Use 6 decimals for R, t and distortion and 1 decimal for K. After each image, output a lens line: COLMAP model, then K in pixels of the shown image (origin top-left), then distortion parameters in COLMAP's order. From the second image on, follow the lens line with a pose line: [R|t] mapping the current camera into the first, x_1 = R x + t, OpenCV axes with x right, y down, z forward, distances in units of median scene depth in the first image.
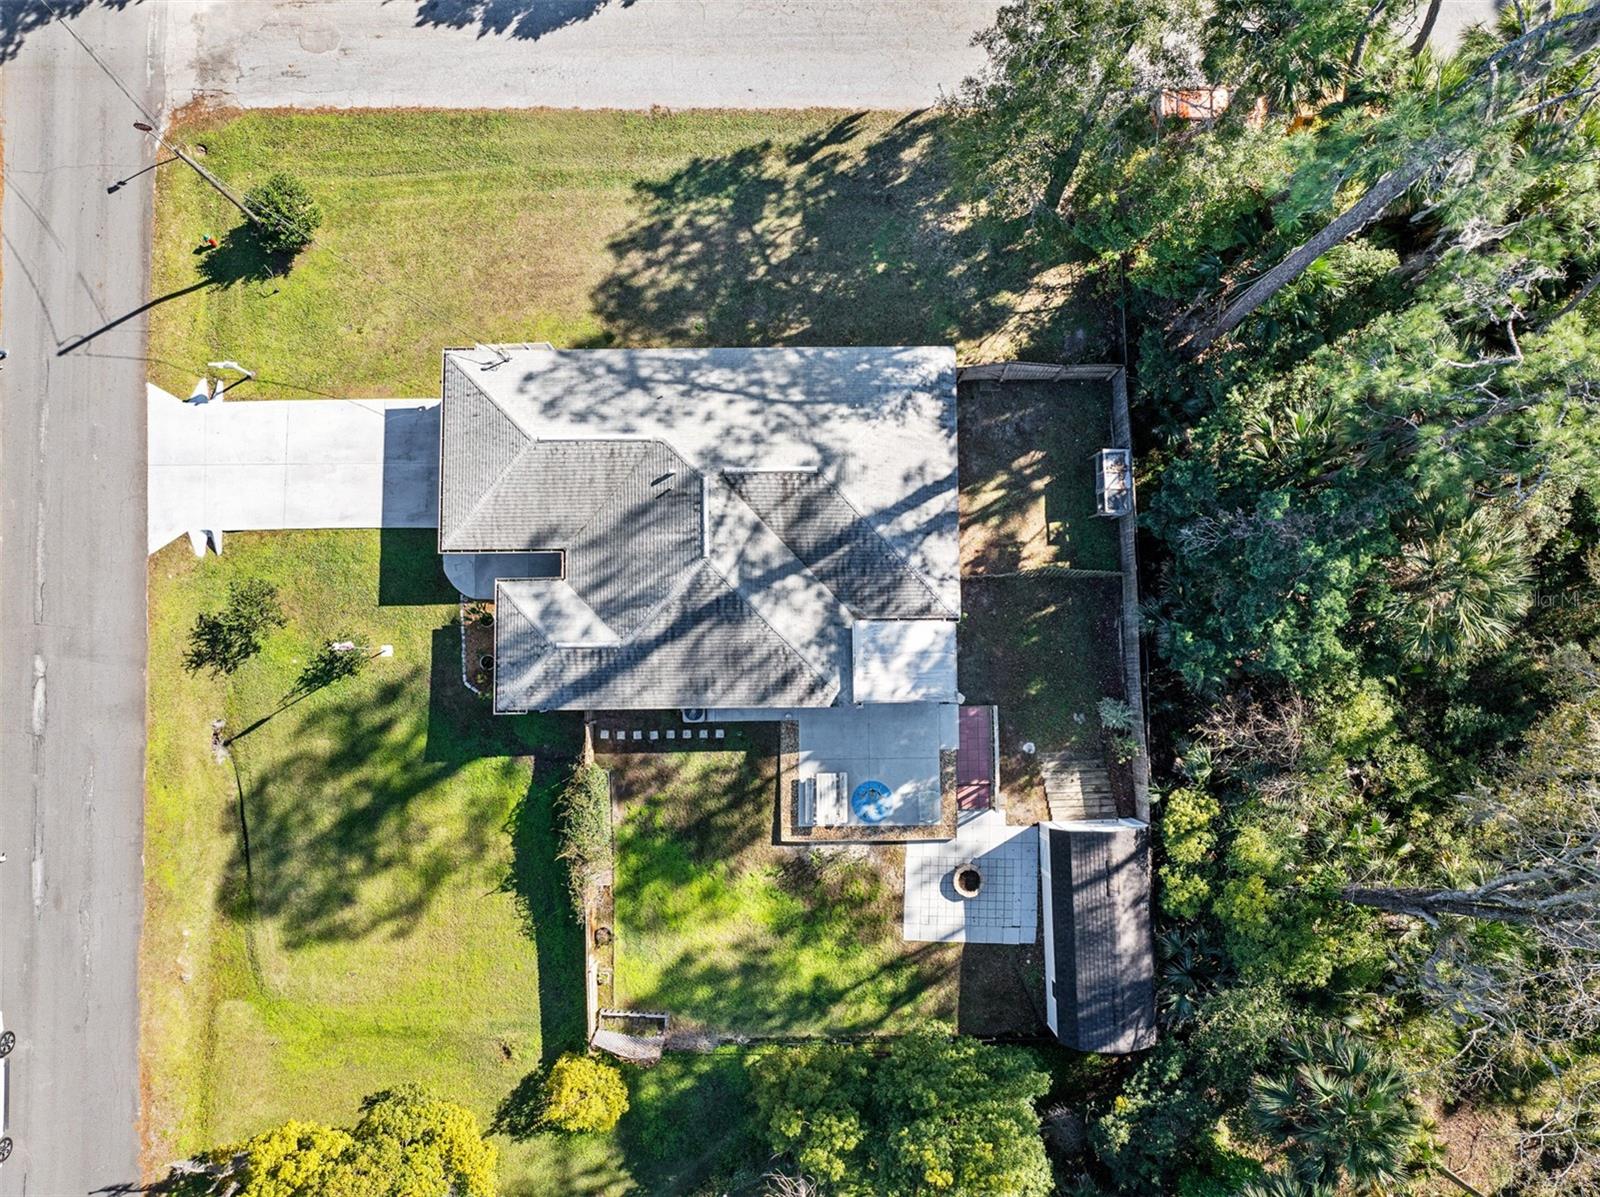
lens RADIAL K [[1164.7, 0, 824.3], [0, 1164.7, 630.5], [0, 0, 1]] dist [-0.076122, 0.000116]
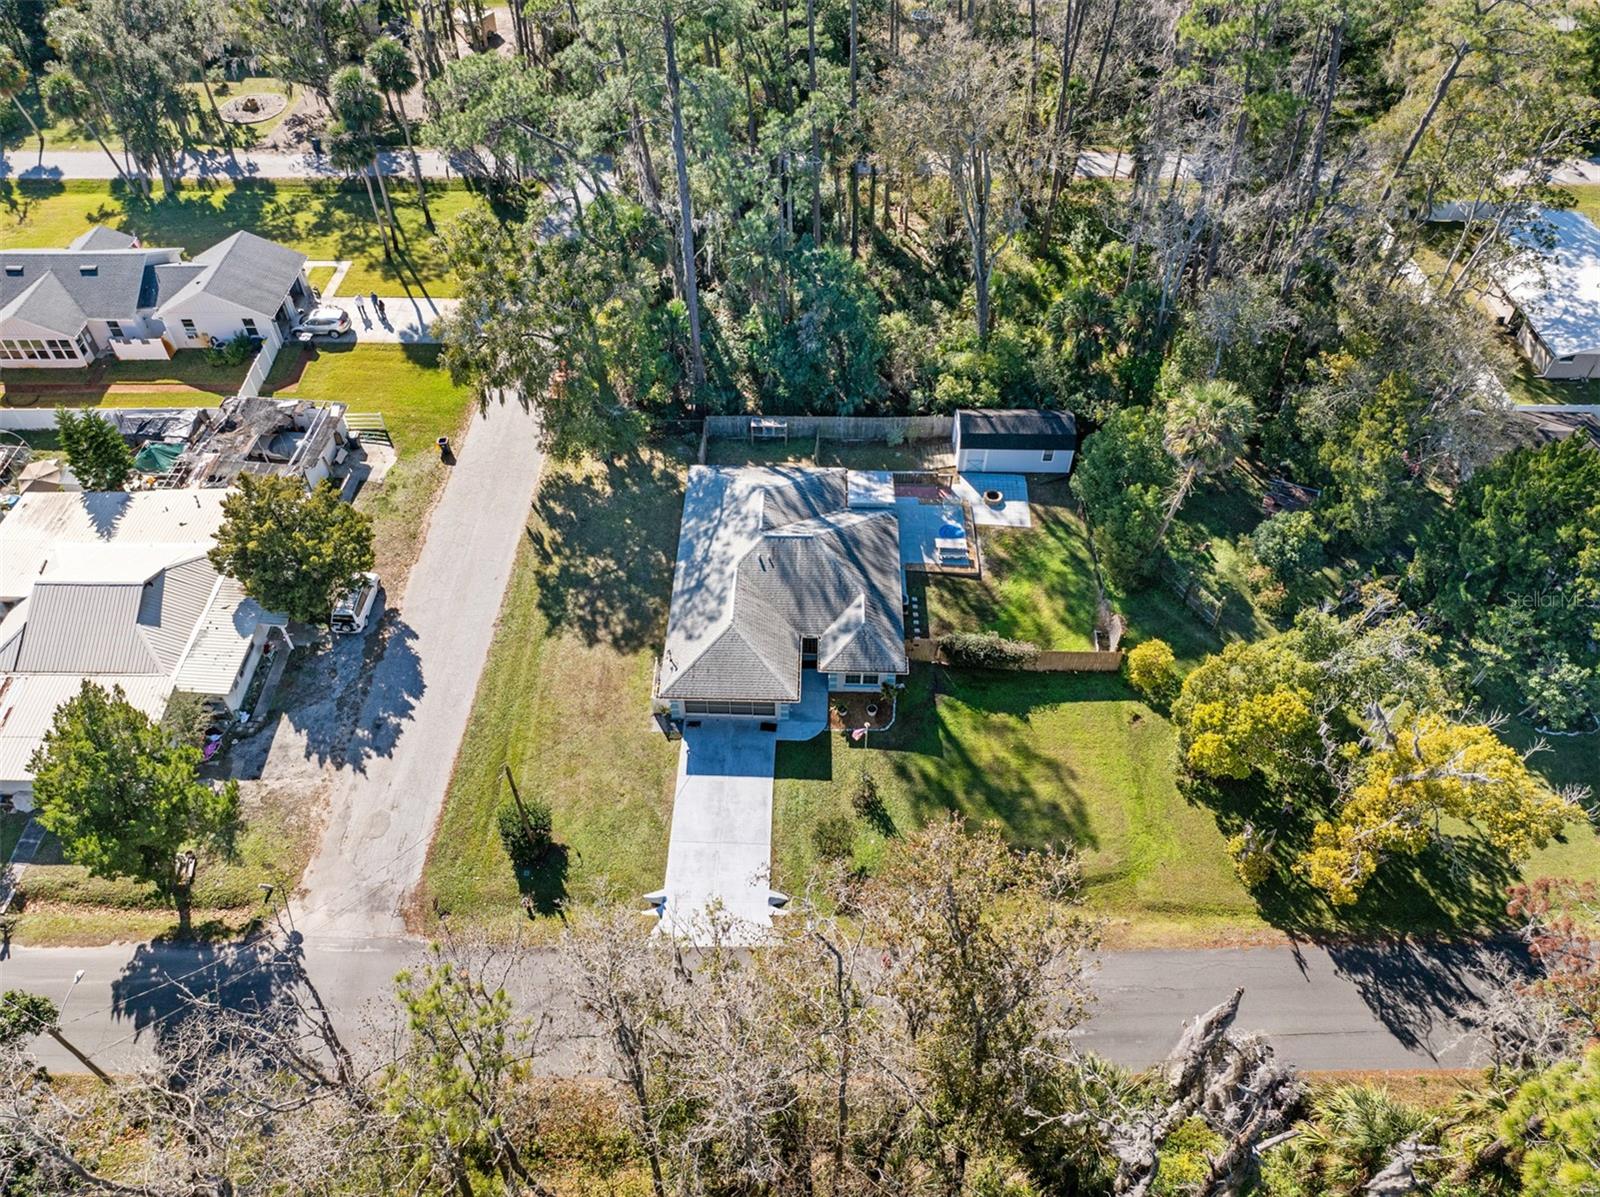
lens RADIAL K [[1132.3, 0, 800.0], [0, 1132.3, 598.5], [0, 0, 1]] dist [-0.027241, -0.000808]
pose [[0.028984, -0.738334, 0.673813, -1.135205], [0.997808, 0.061487, 0.024454, -0.106394], [-0.059486, 0.671627, 0.738498, -0.130336]]
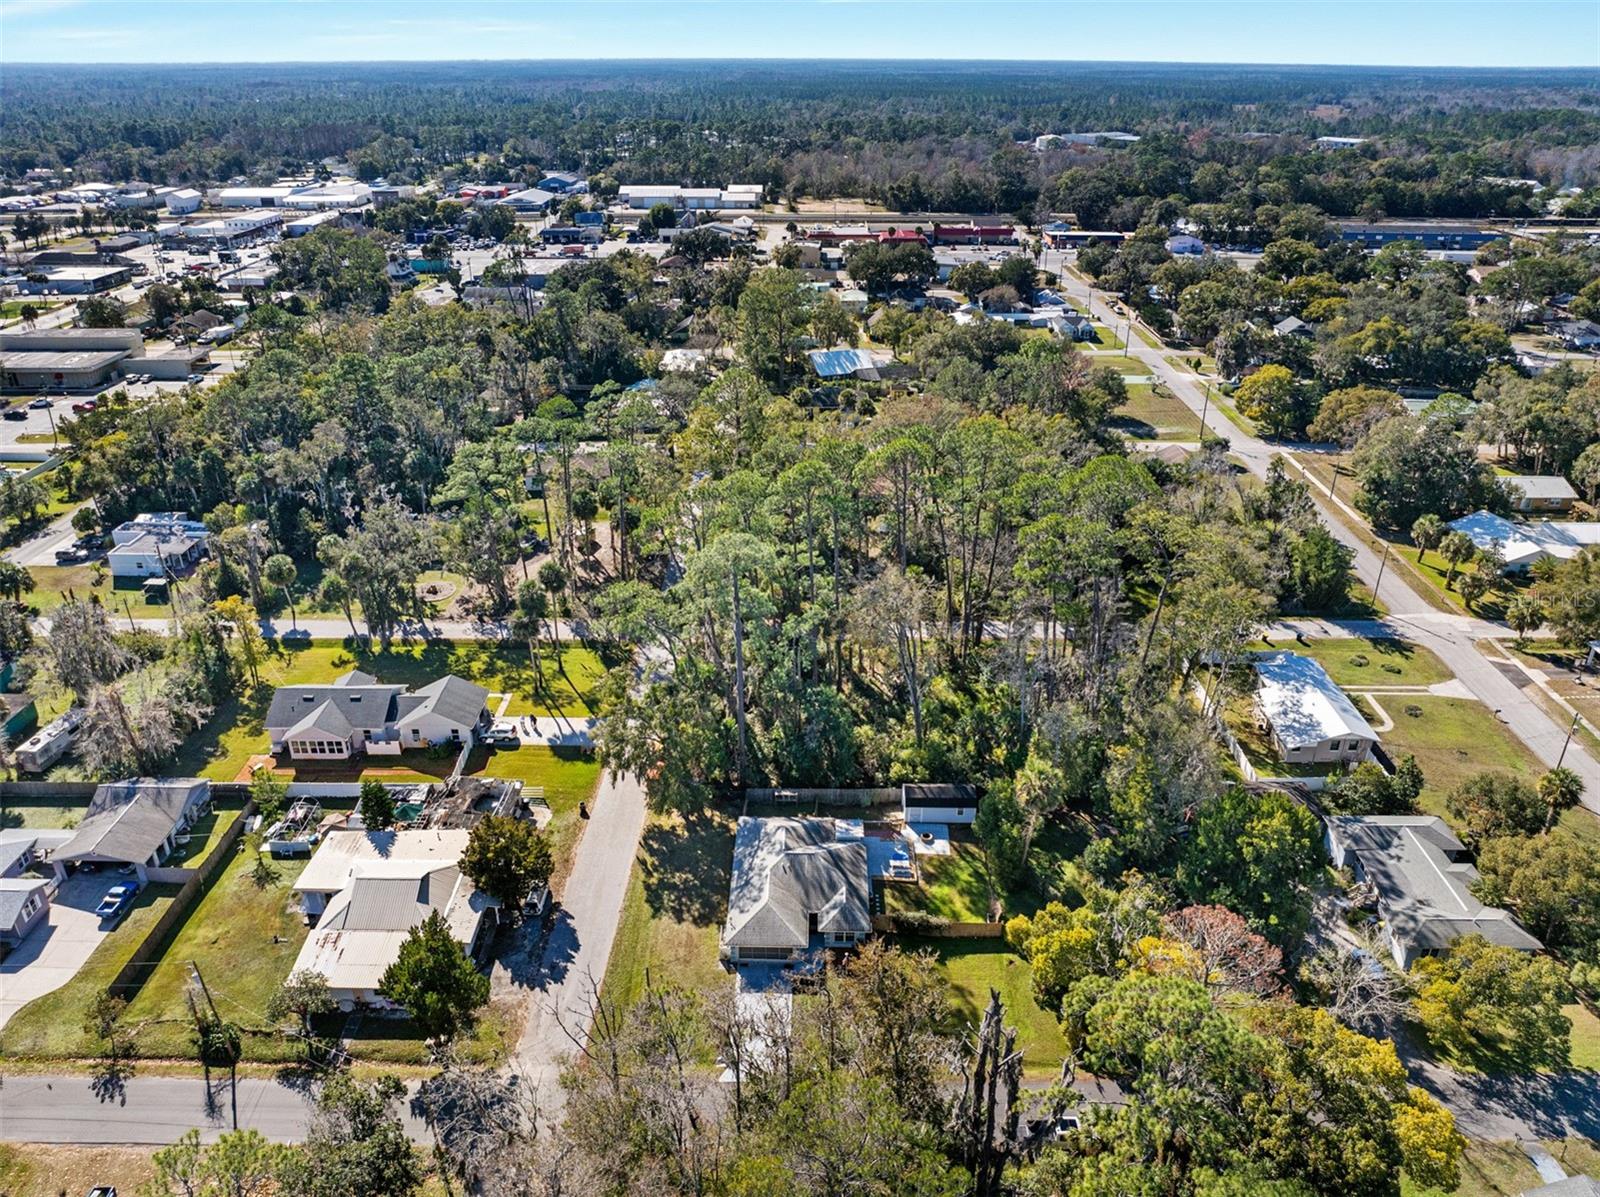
lens RADIAL K [[1130.6, 0, 800.0], [0, 1130.6, 598.5], [0, 0, 1]] dist [-0.036714, -0.000682]
pose [[0.026363, -0.448674, 0.893306, -2.036042], [0.998010, 0.063016, 0.002198, -0.130738], [-0.057279, 0.891471, 0.449443, -0.704031]]
